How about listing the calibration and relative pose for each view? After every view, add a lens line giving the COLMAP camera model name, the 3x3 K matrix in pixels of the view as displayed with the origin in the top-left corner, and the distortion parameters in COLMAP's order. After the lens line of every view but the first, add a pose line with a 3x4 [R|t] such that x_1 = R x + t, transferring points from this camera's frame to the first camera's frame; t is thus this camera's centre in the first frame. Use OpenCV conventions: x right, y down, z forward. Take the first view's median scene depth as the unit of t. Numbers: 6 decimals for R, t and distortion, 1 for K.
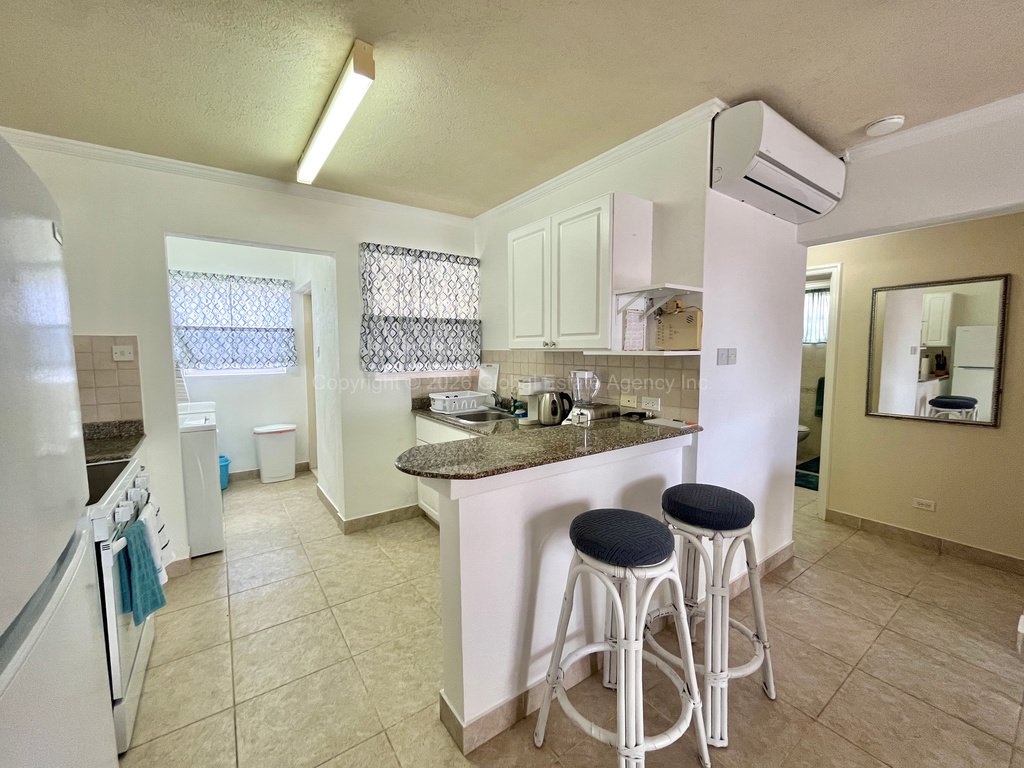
lens RADIAL K [[414.1, 0, 509.8], [0, 414.1, 382.8], [0, 0, 1]] dist [-0.003239, -0.000122]
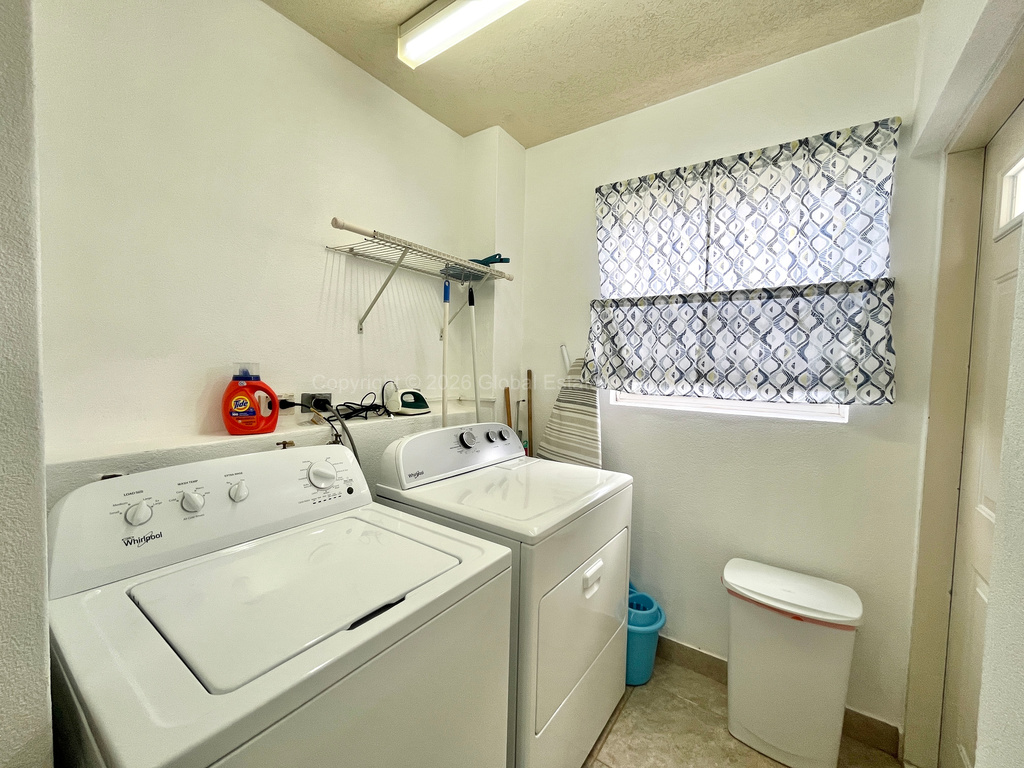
lens RADIAL K [[414.1, 0, 508.7], [0, 414.1, 382.3], [0, 0, 1]] dist [-0.003239, -0.000122]
pose [[0.324929, 0.055402, -0.944114, -0.348823], [-0.098571, 0.994829, 0.024453, -0.039468], [0.940587, 0.085117, 0.328710, 0.690819]]
